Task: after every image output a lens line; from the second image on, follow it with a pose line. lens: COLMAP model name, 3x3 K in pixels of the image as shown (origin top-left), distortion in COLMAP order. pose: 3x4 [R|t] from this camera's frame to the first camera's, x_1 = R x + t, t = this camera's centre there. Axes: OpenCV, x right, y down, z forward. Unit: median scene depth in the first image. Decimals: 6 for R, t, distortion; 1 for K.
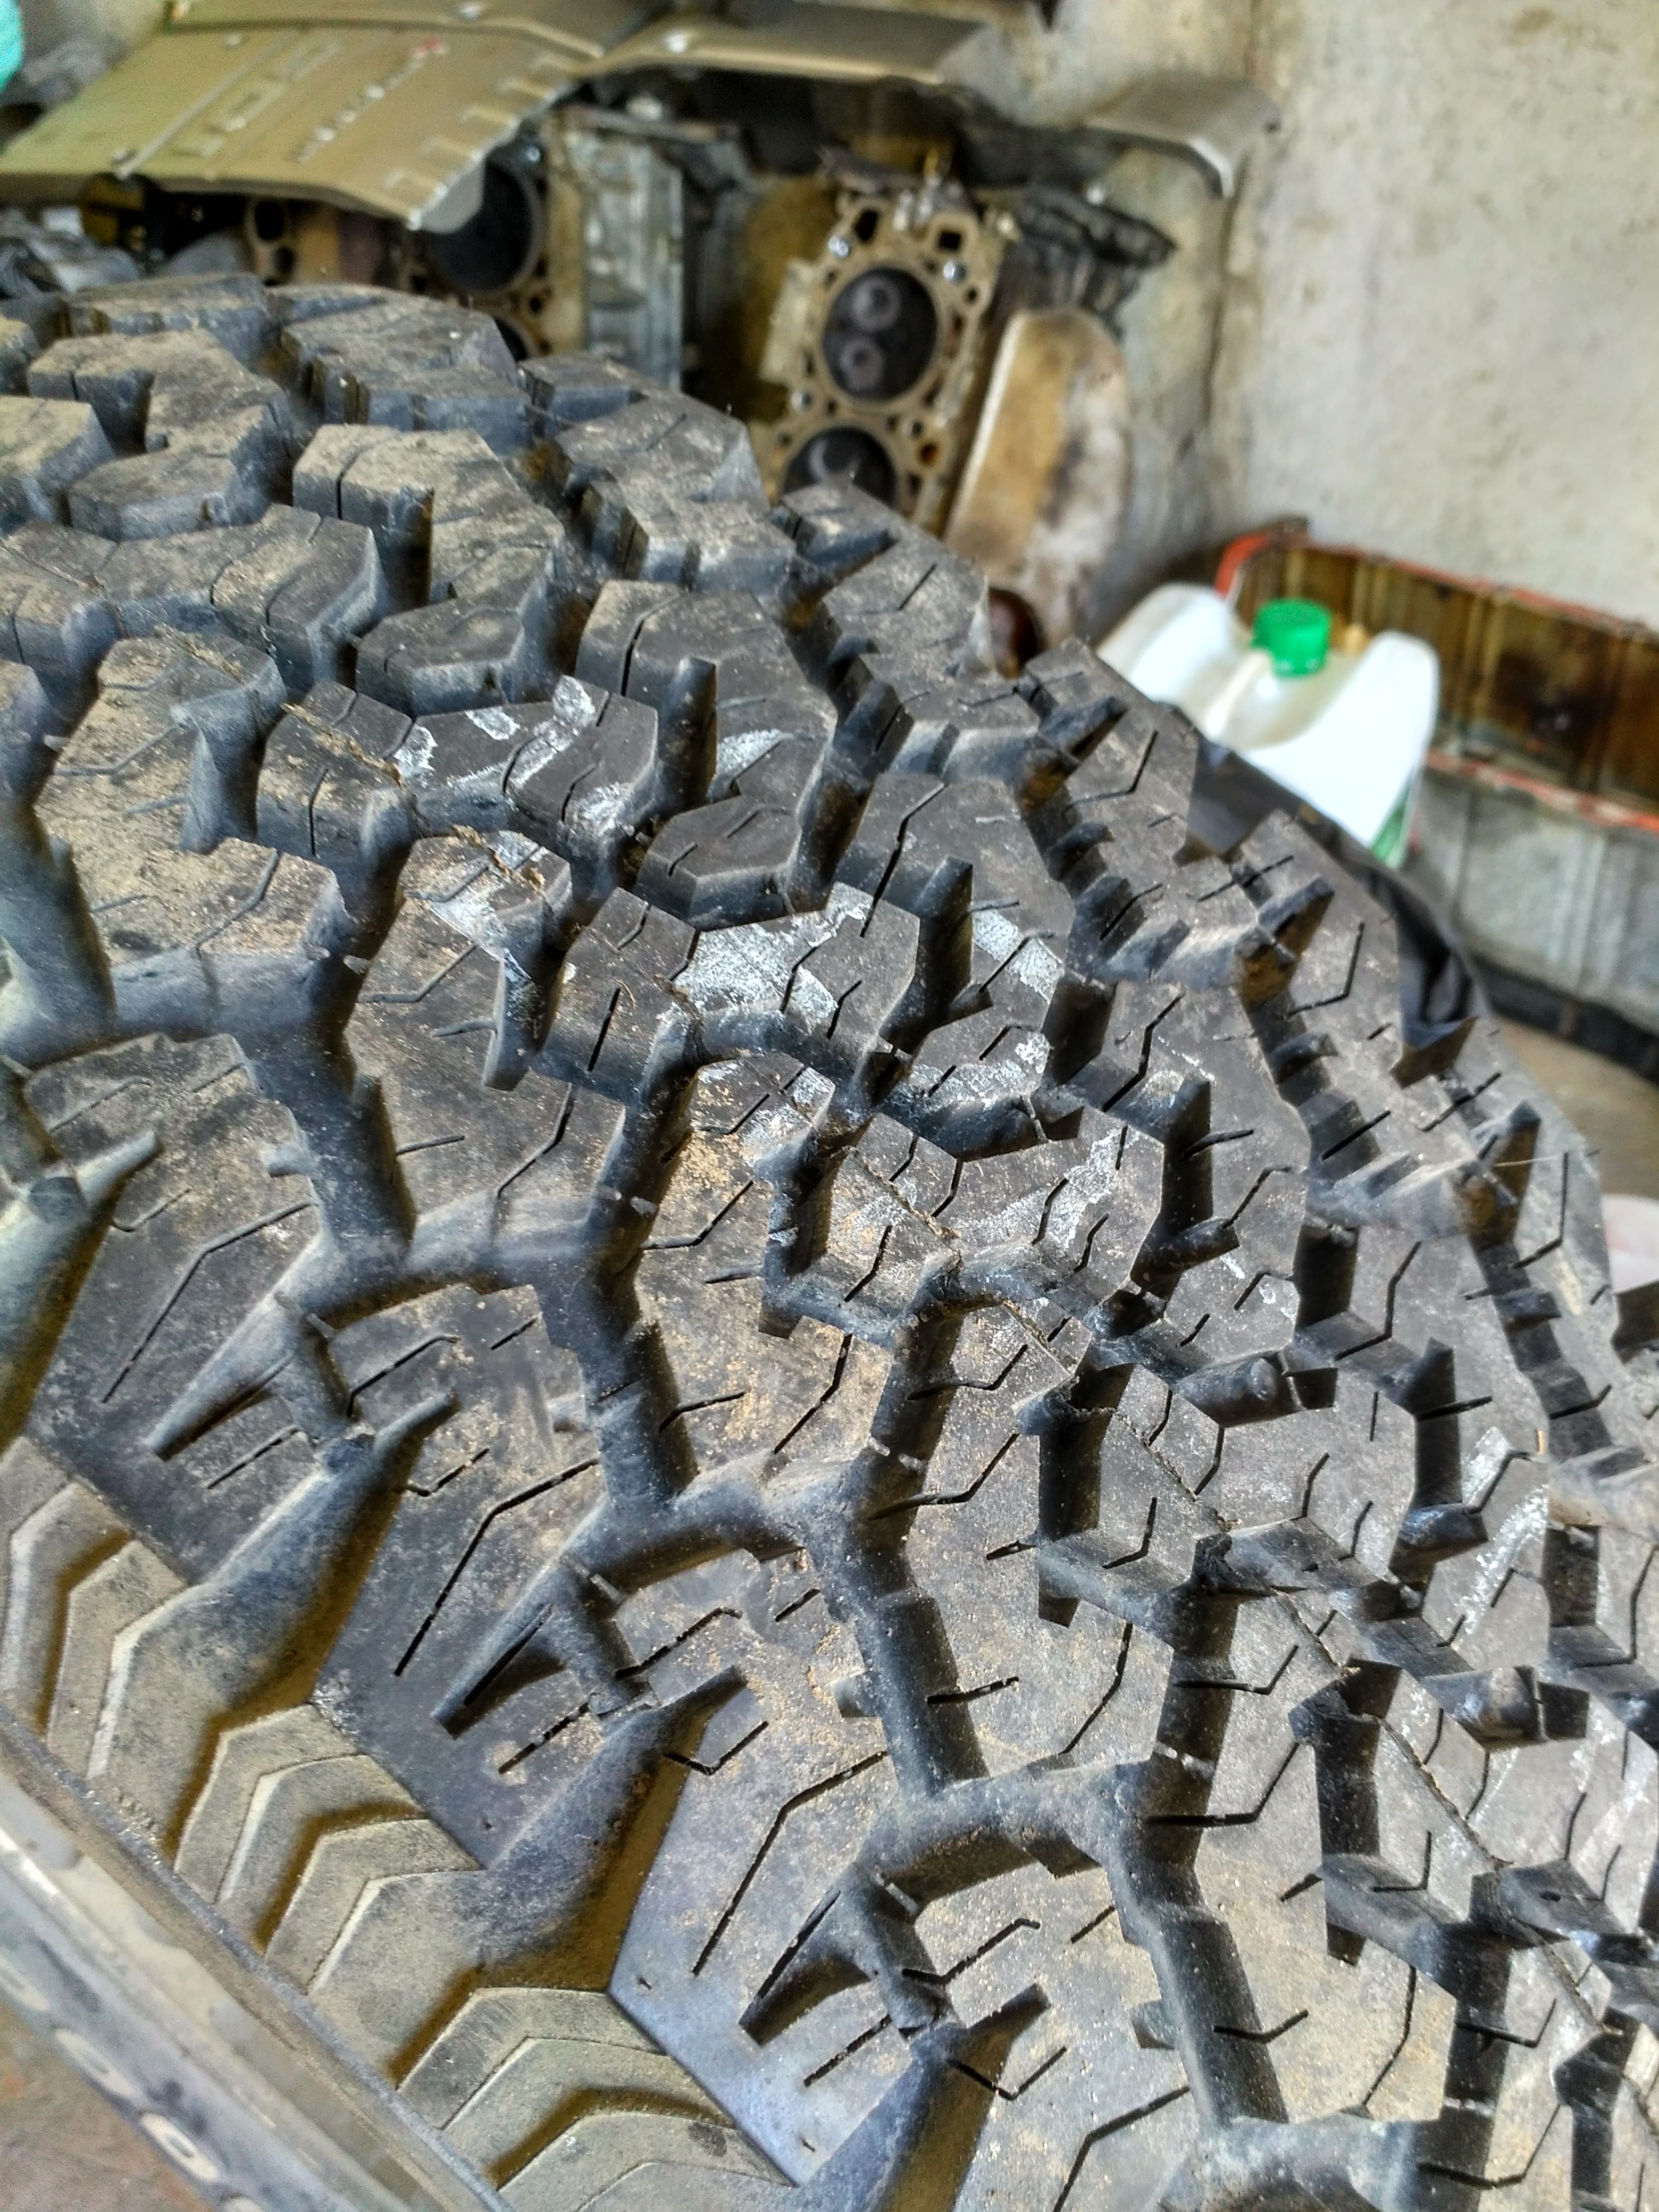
lens RADIAL K [[1974.1, 0, 829.5], [0, 1974.1, 1106.0], [0, 0, 1]] dist [0.070710, -0.157300]
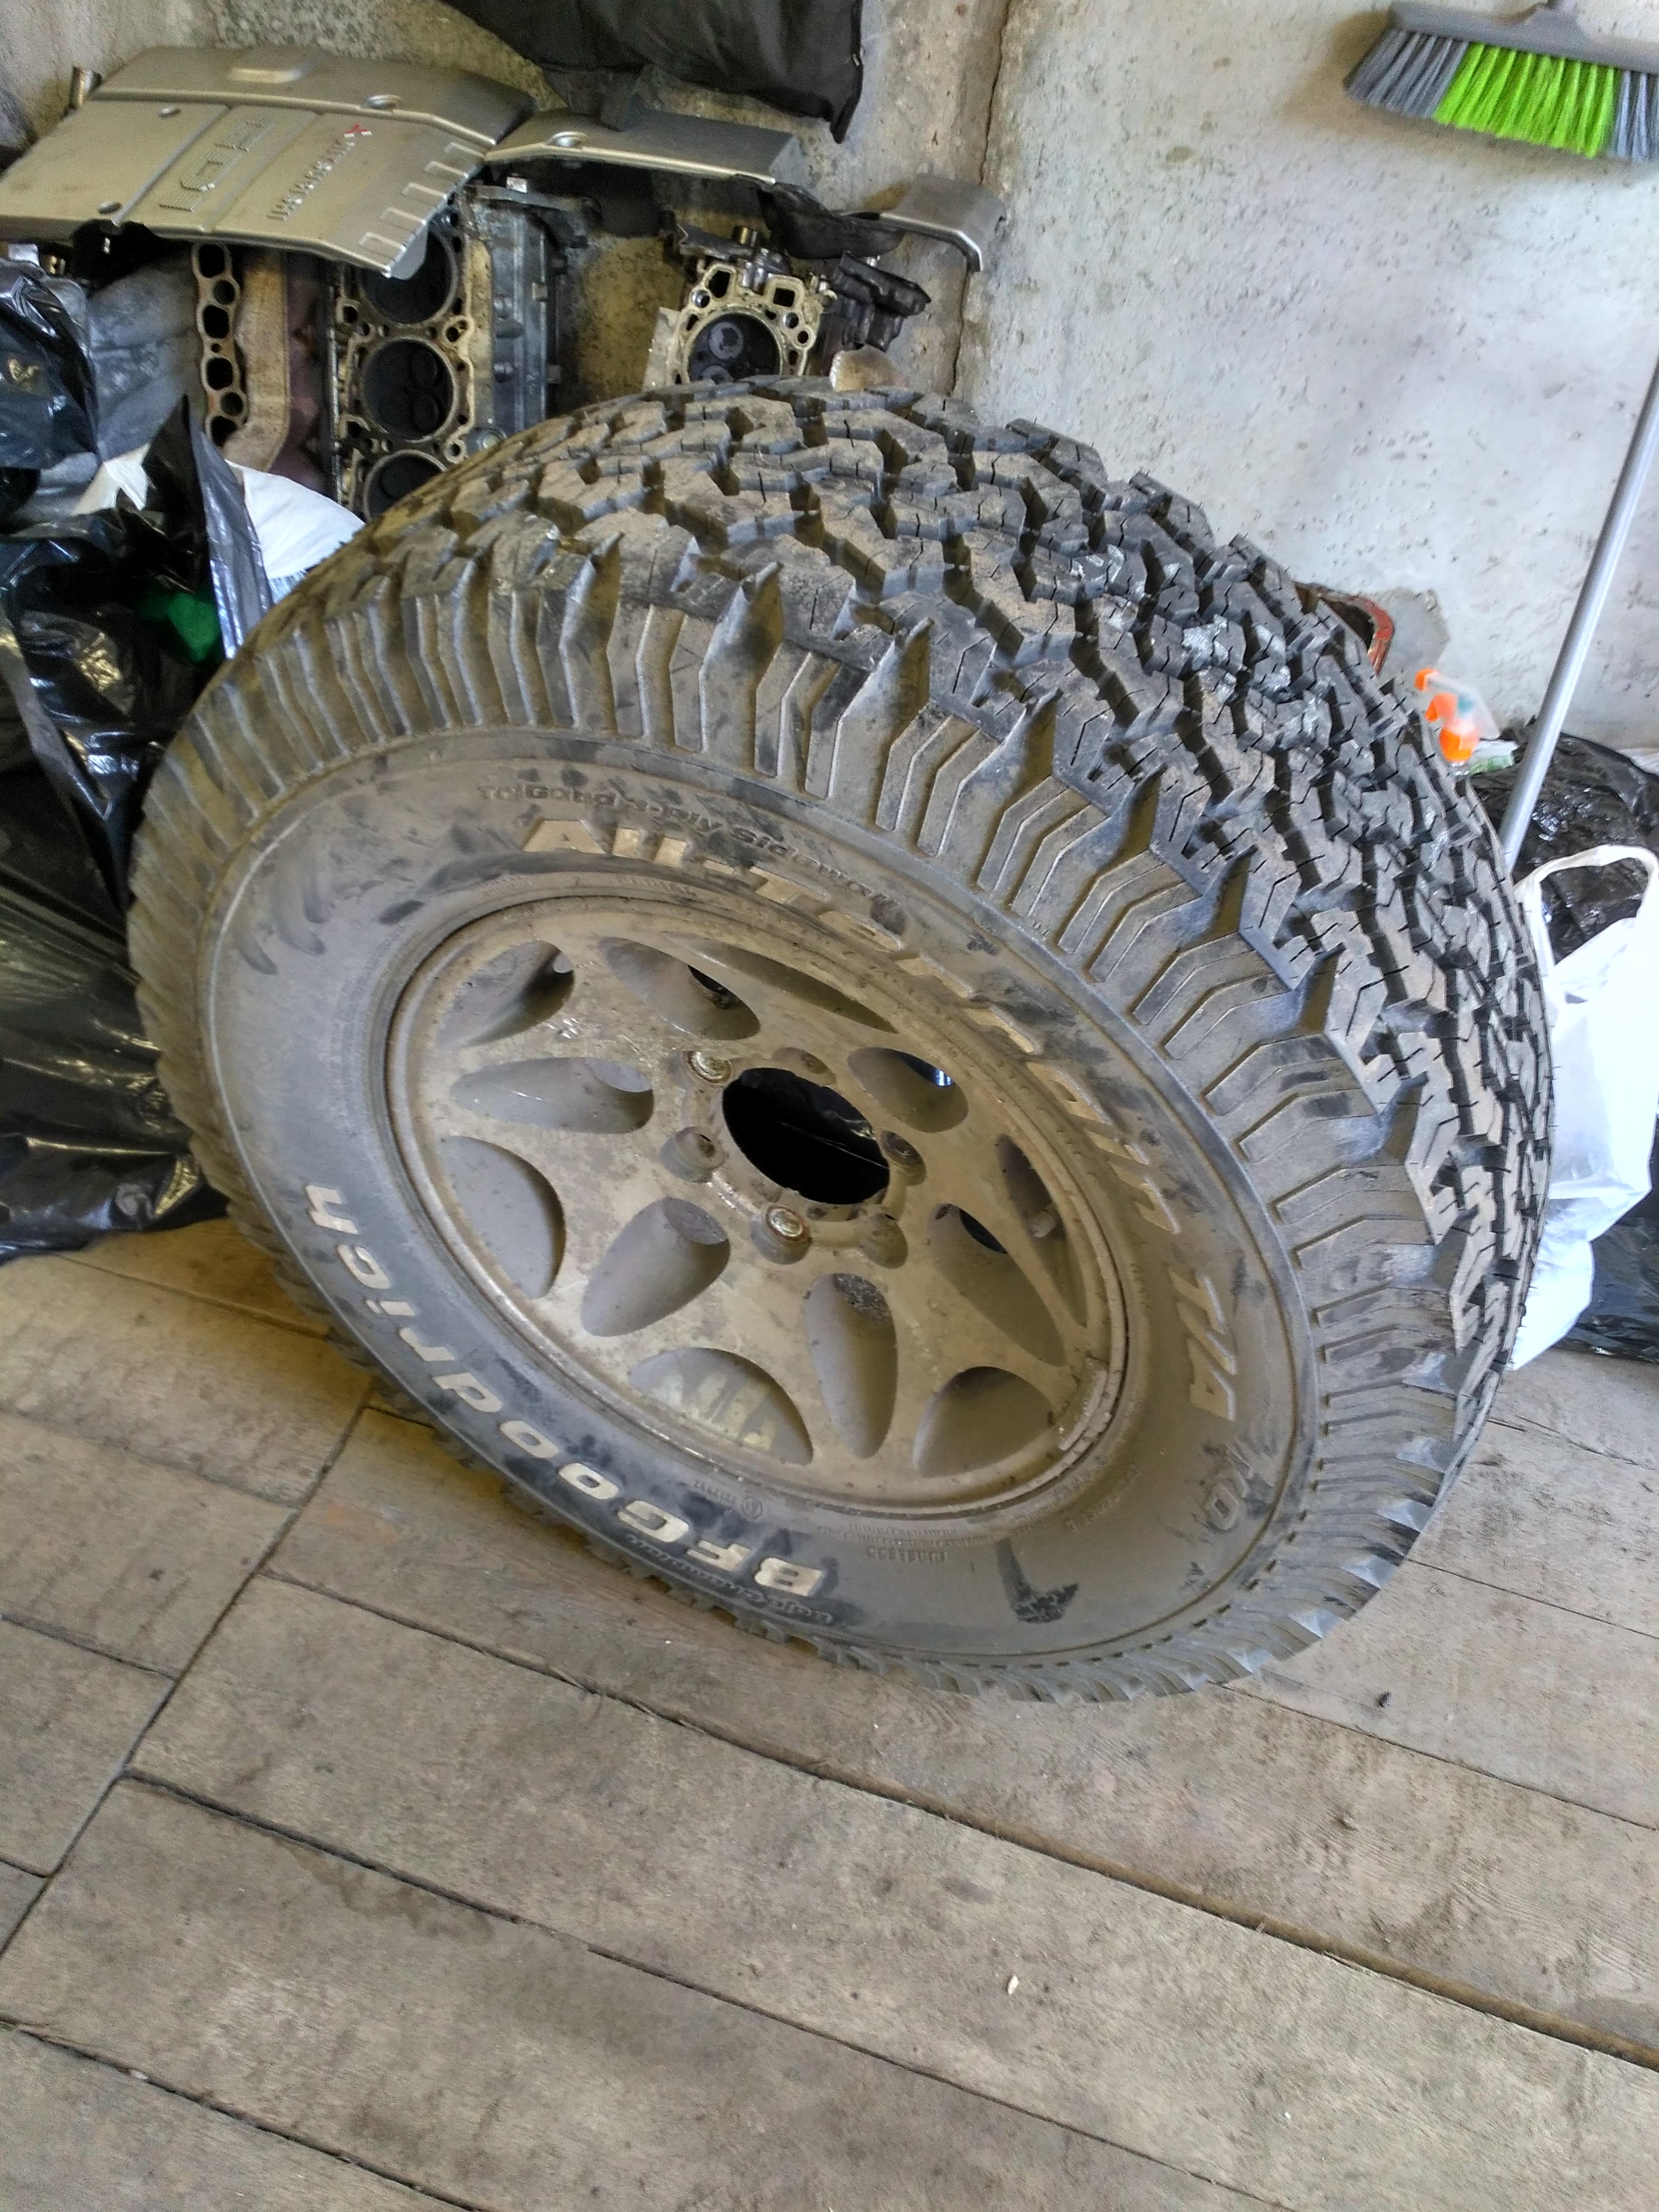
lens RADIAL K [[1898.1, 0, 829.5], [0, 1898.1, 1106.0], [0, 0, 1]] dist [0.078462, -0.117018]
pose [[0.972717, -0.074203, 0.219806, -0.246509], [0.070650, 0.997213, 0.023994, 0.100540], [-0.220974, -0.007810, 0.975248, -0.322250]]
